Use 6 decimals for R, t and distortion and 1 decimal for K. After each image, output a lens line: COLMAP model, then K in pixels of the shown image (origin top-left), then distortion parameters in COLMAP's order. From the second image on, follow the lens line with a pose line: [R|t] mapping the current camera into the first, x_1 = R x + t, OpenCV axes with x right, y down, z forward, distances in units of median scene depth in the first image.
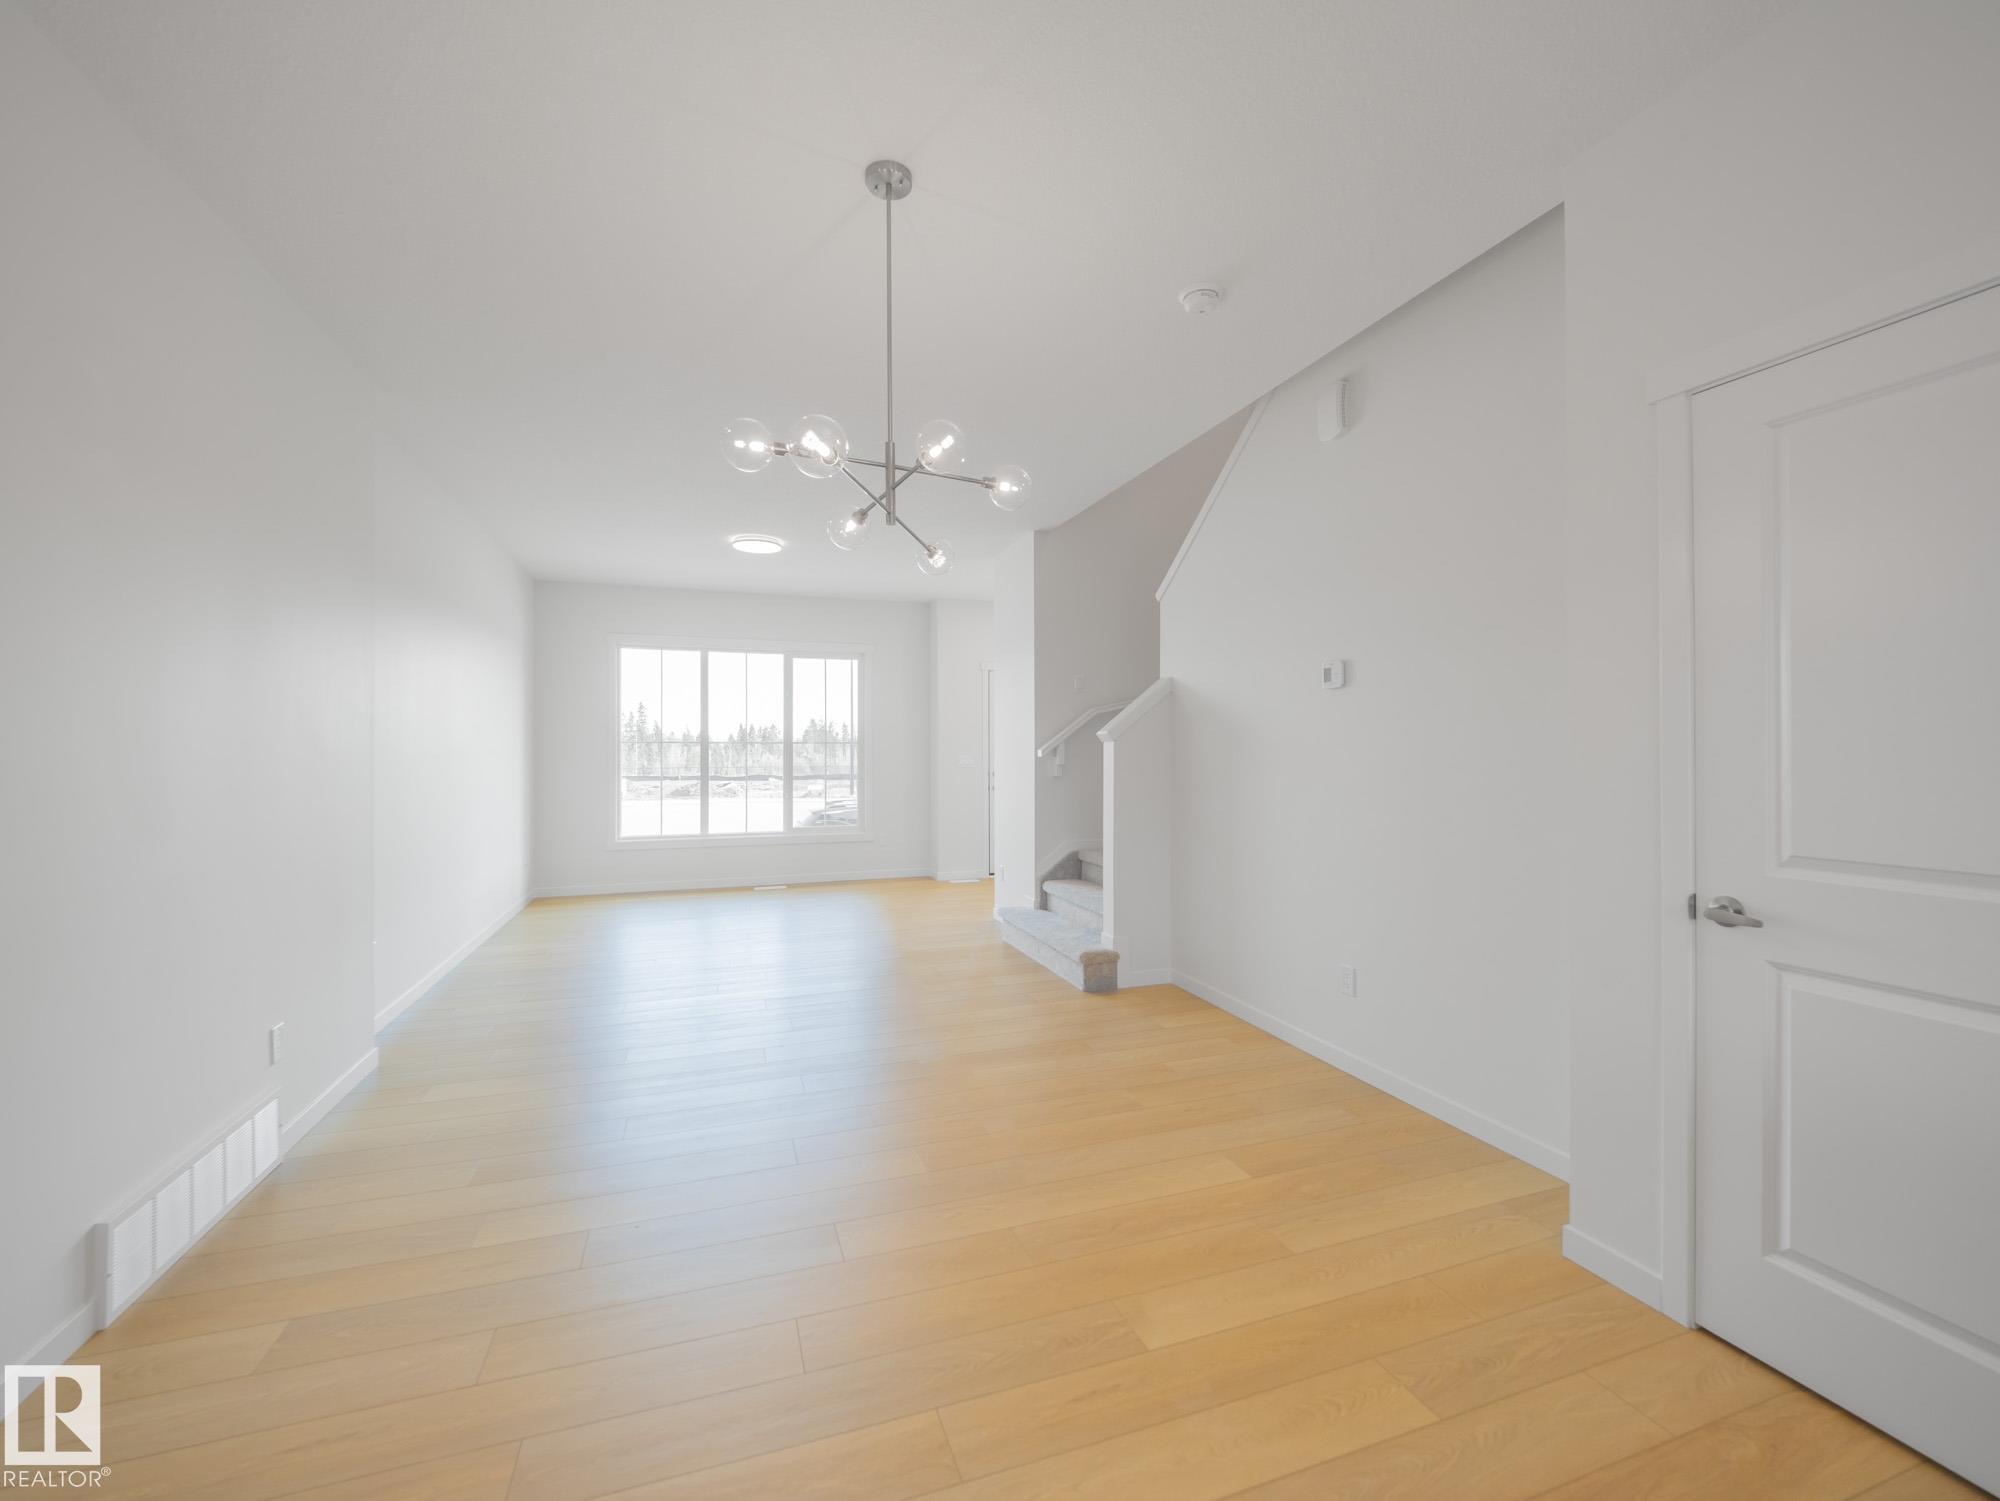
lens RADIAL K [[809.8, 0, 996.5], [0, 809.8, 742.8], [0, 0, 1]] dist [-0.000714, -0.000103]
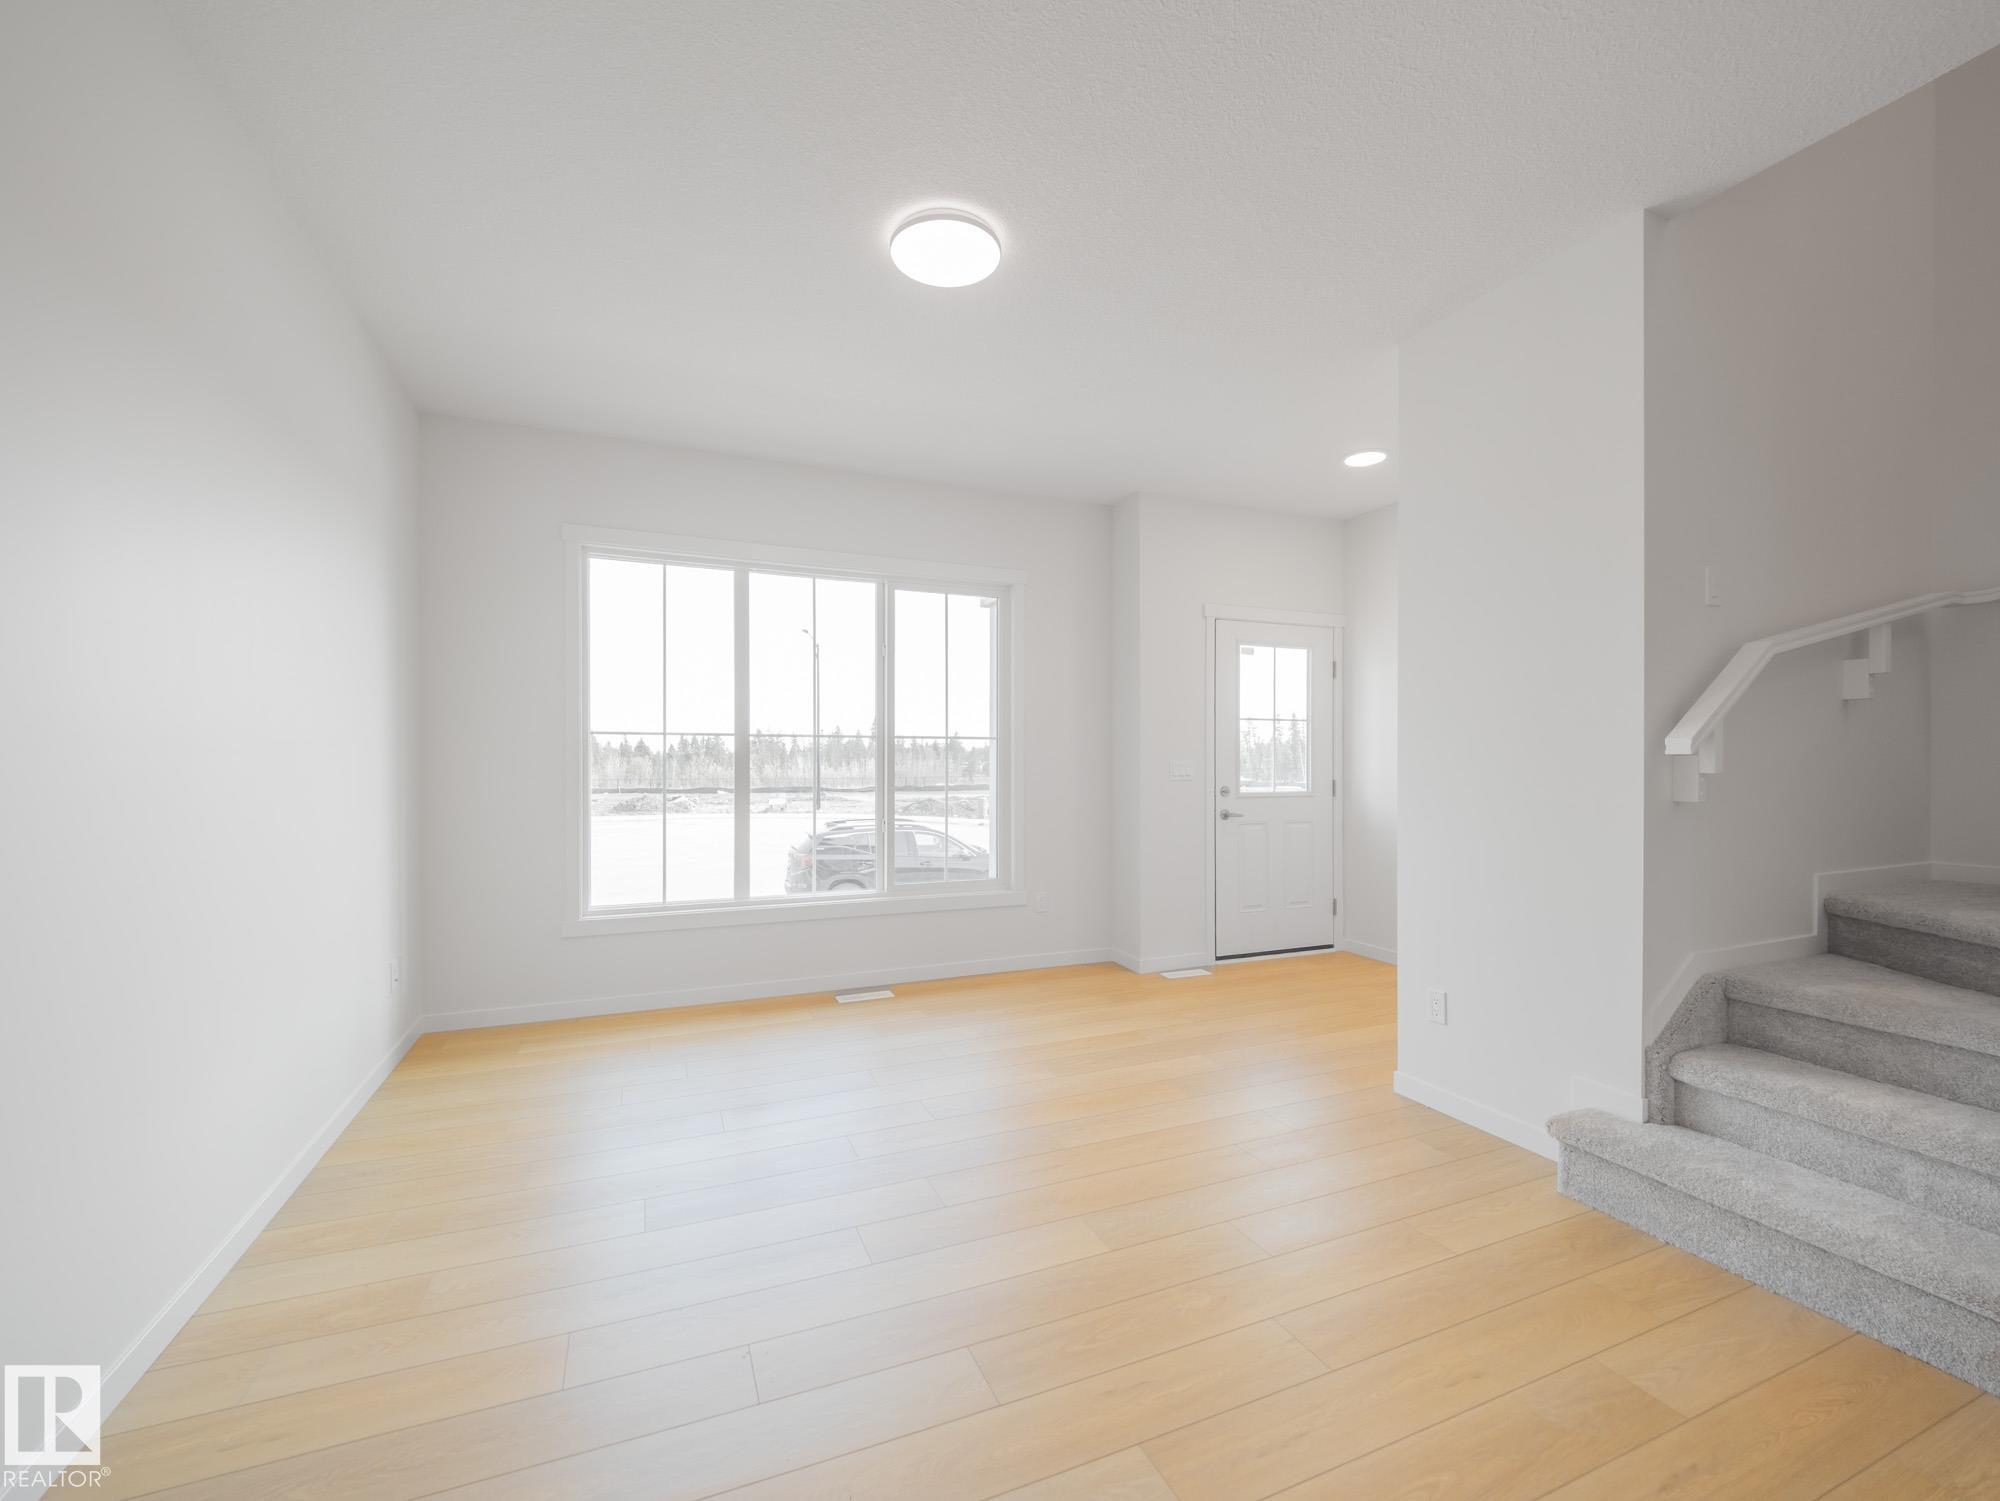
lens RADIAL K [[820.3, 0, 995.8], [0, 820.3, 756.9], [0, 0, 1]] dist [-0.000048, -0.000149]
pose [[0.998122, 0.003170, 0.061174, -0.221550], [-0.003324, 0.999992, 0.002415, 0.013380], [-0.061165, -0.002614, 0.998124, 0.427676]]
